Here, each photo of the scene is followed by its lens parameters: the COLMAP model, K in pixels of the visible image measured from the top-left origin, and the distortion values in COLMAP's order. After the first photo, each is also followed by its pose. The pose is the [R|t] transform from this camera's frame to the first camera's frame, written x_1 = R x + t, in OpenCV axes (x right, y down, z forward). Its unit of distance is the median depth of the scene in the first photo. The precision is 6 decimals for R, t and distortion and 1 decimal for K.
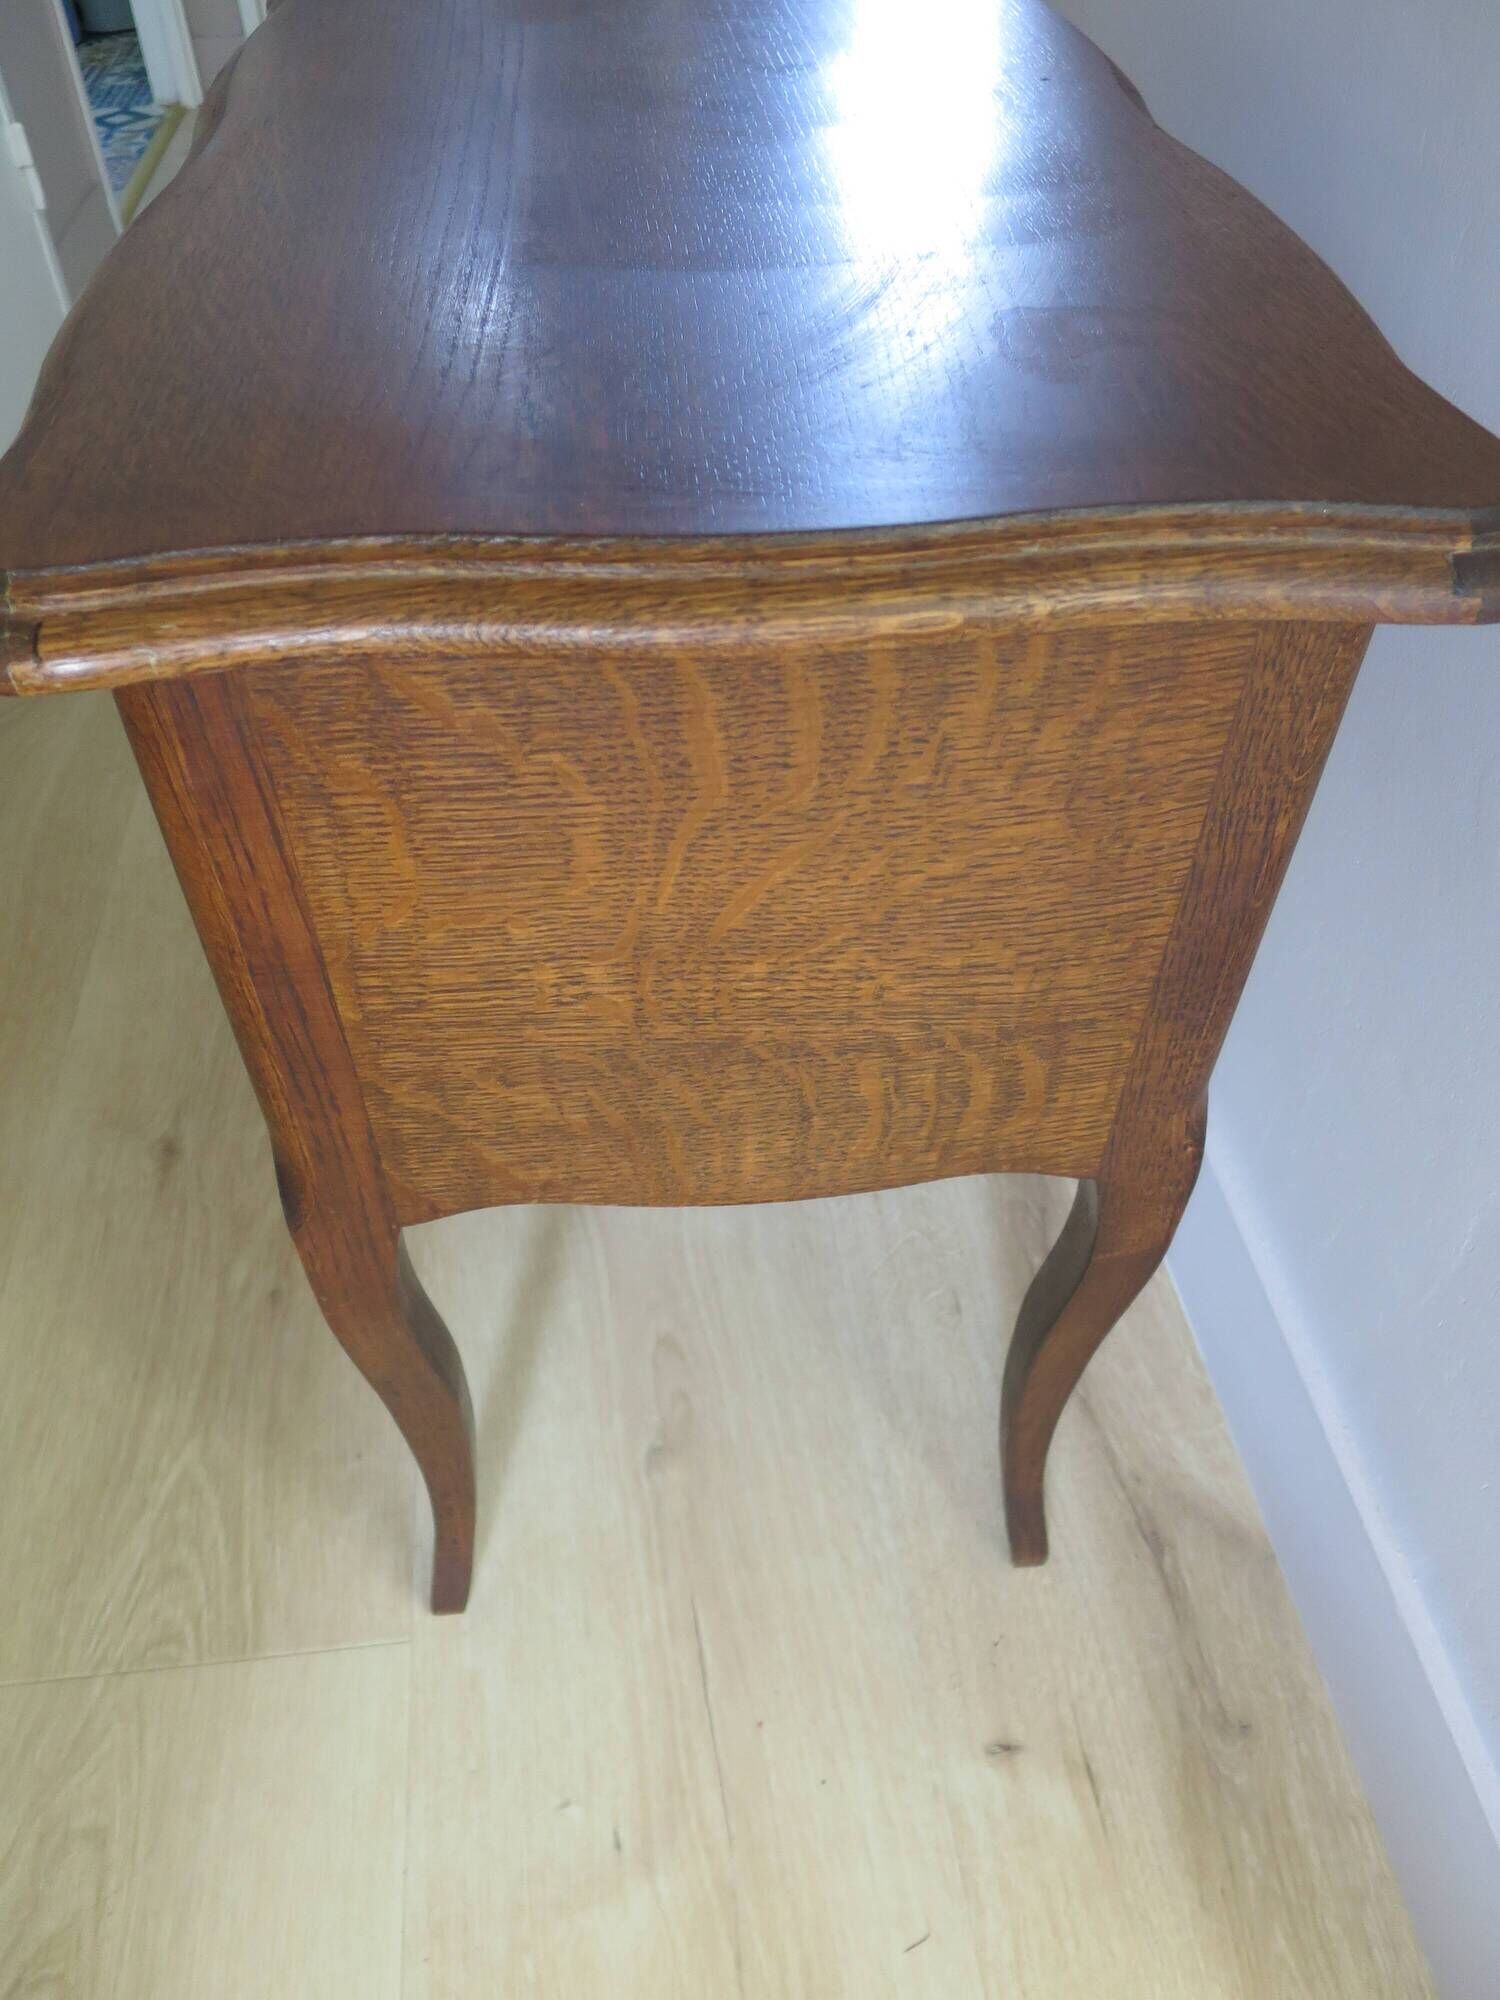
lens RADIAL K [[1437.9, 0, 746.3], [0, 1437.9, 1009.3], [0, 0, 1]] dist [-0.052187, 0.015545]
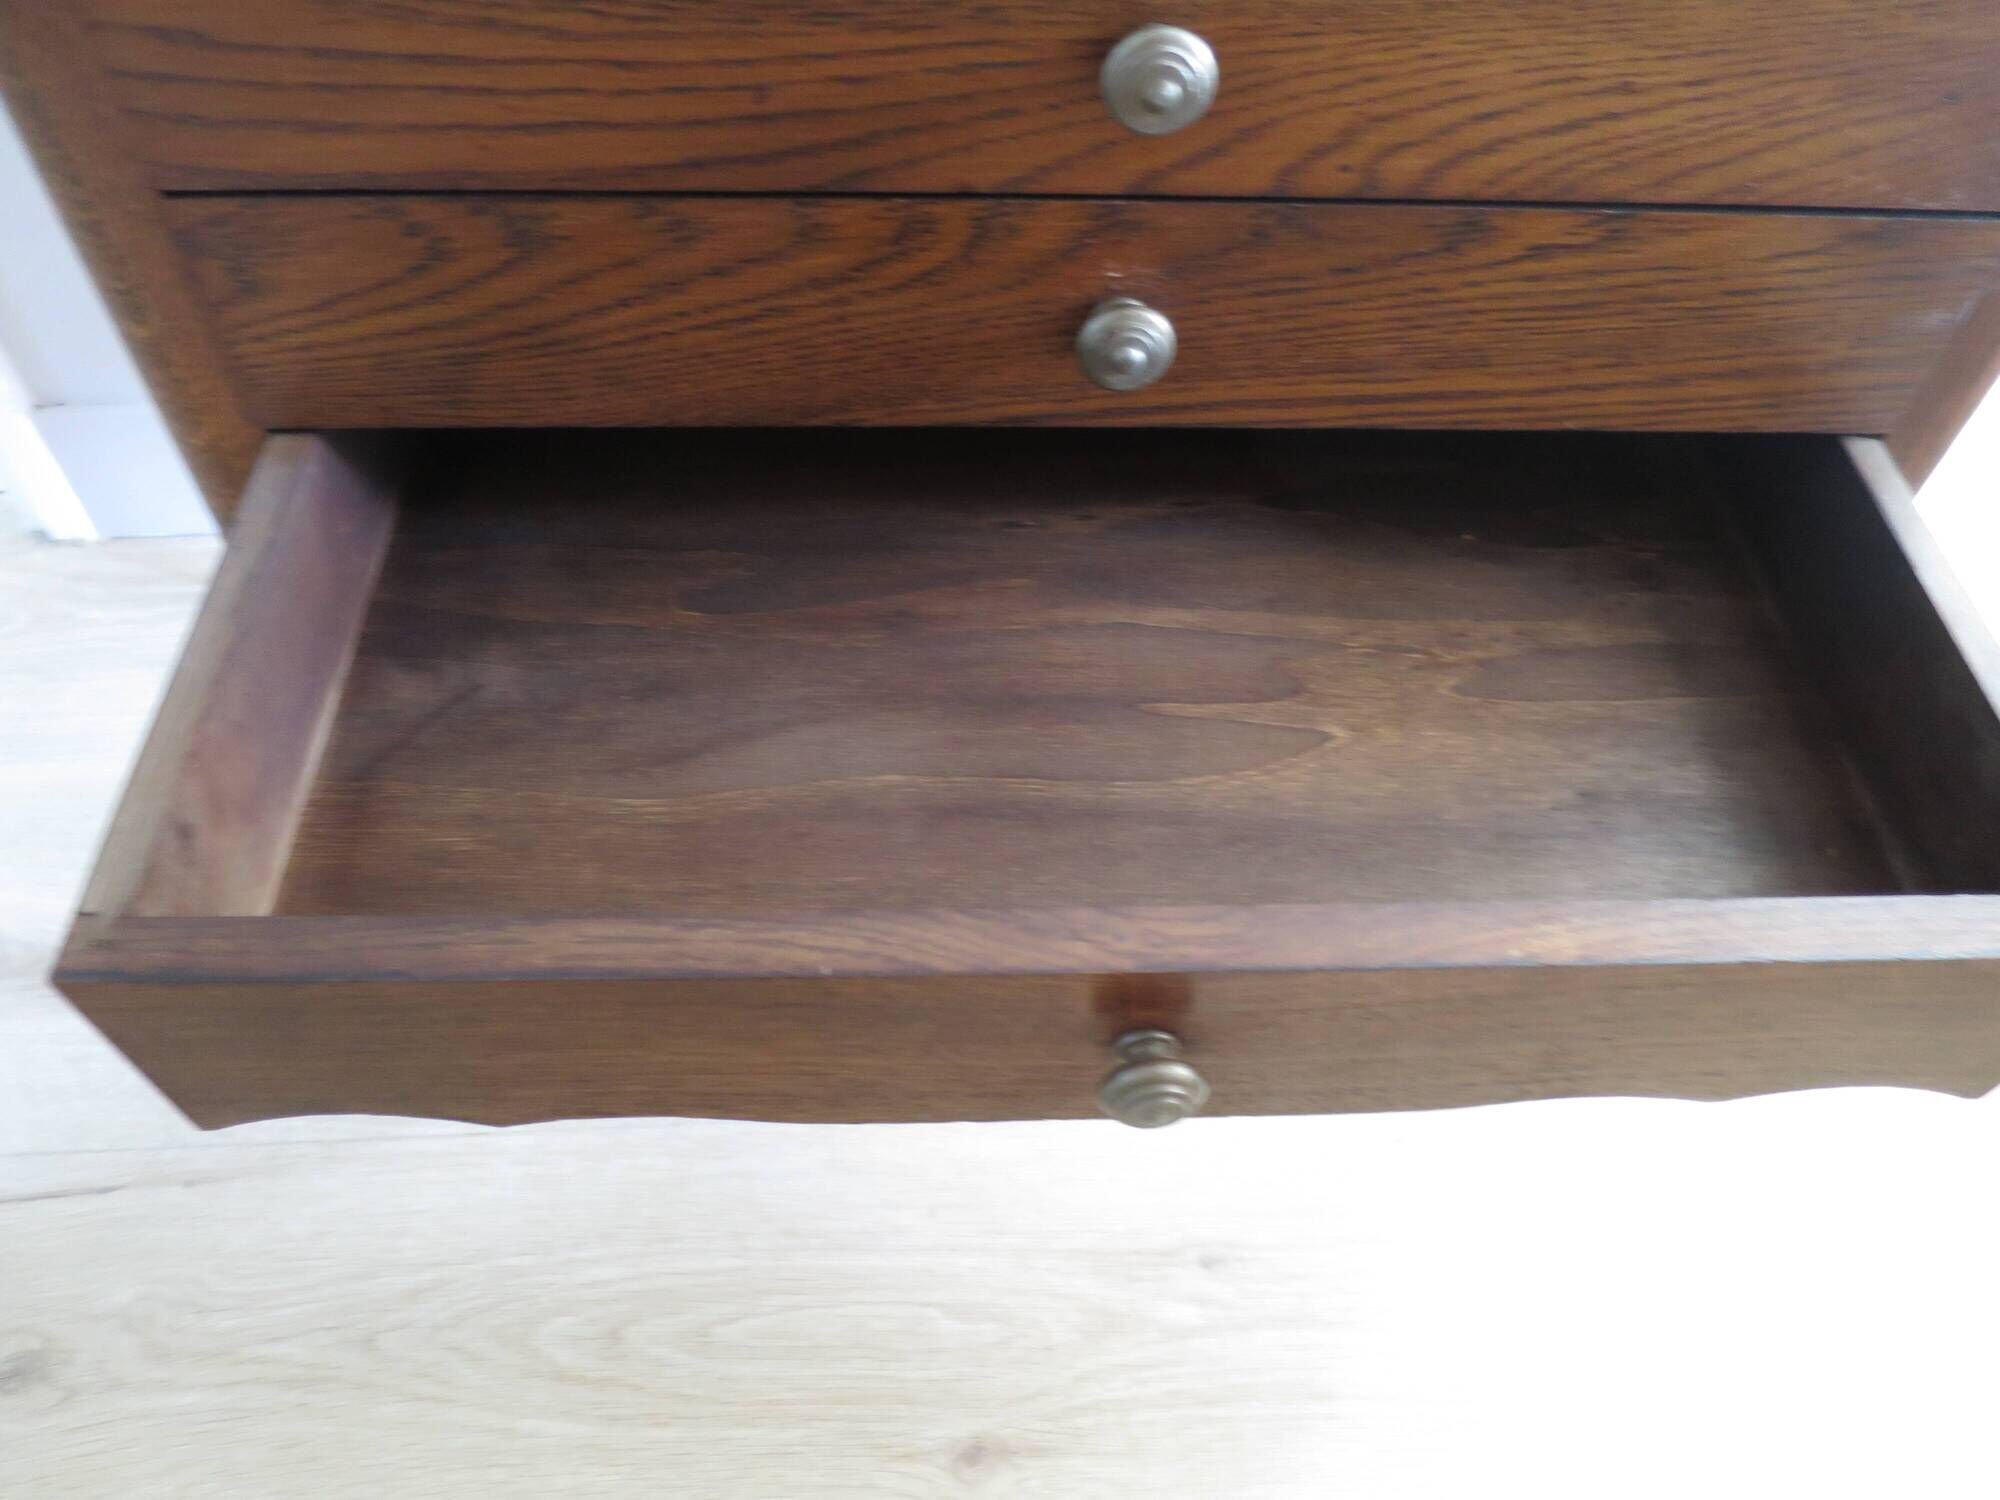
lens RADIAL K [[1437.9, 0, 1009.3], [0, 1437.9, 758.9], [0, 0, 1]] dist [-0.052187, 0.015545]
pose [[0.047389, -0.795875, 0.603603, -0.662138], [0.695412, 0.460073, 0.552028, -0.511702], [-0.717047, 0.393593, 0.575264, 0.549784]]
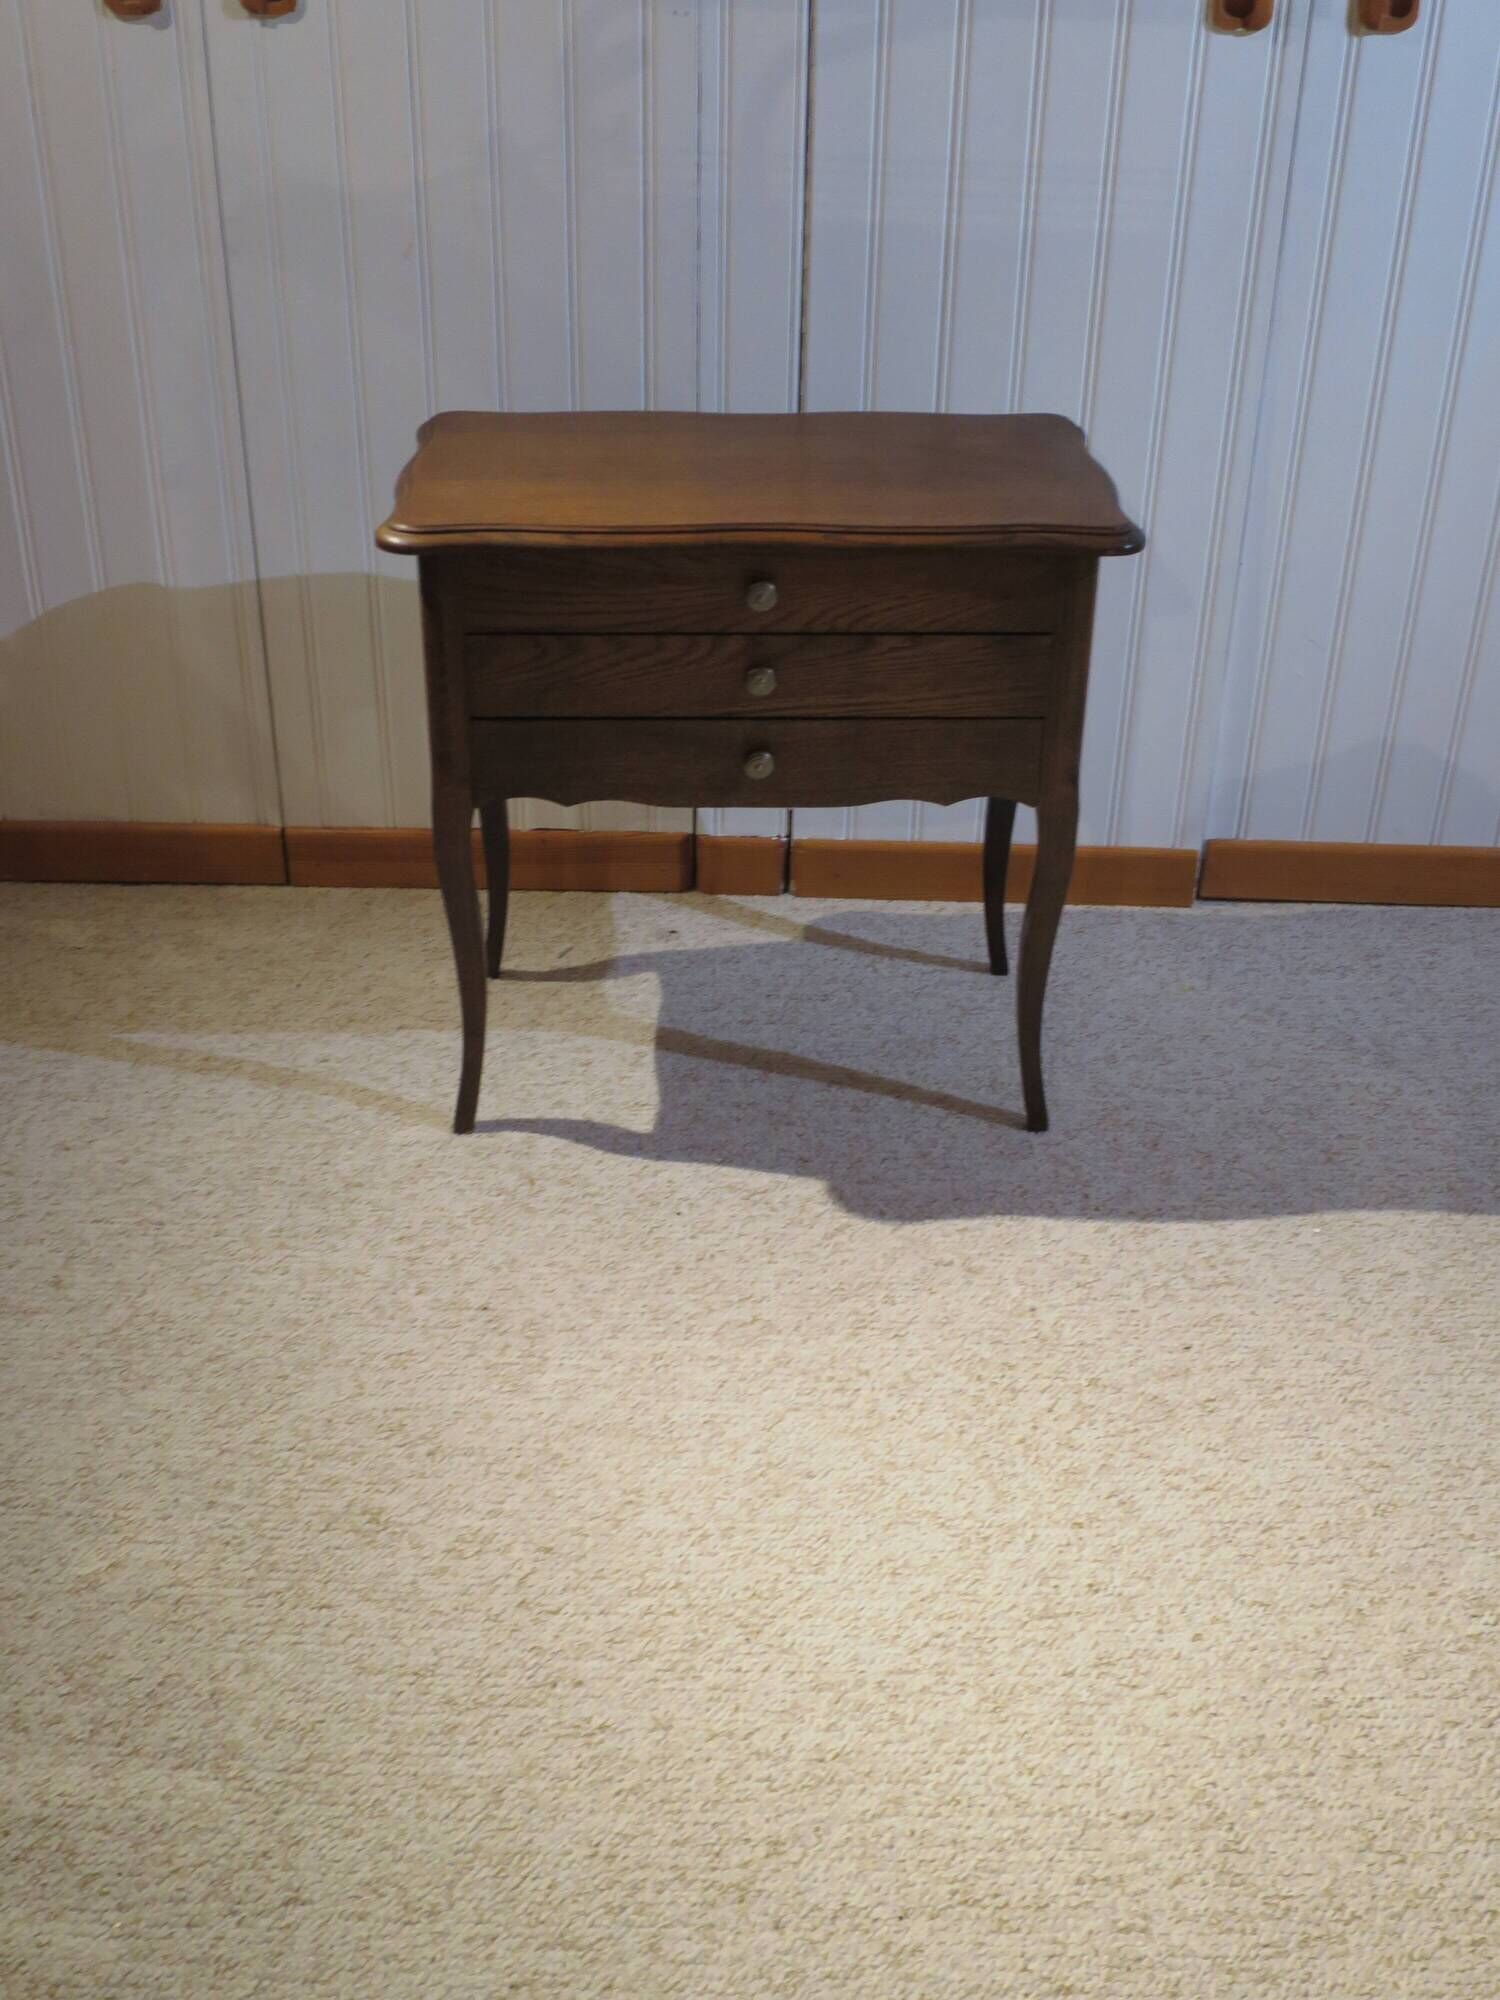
lens RADIAL K [[2067.5, 0, 746.6], [0, 2067.5, 995.8], [0, 0, 1]] dist [-0.037911, 0.000000]
pose [[0.062778, -0.520422, 0.851598, -2.319445], [0.715396, 0.618432, 0.325194, -0.799588], [-0.695893, 0.588815, 0.411132, 0.046055]]
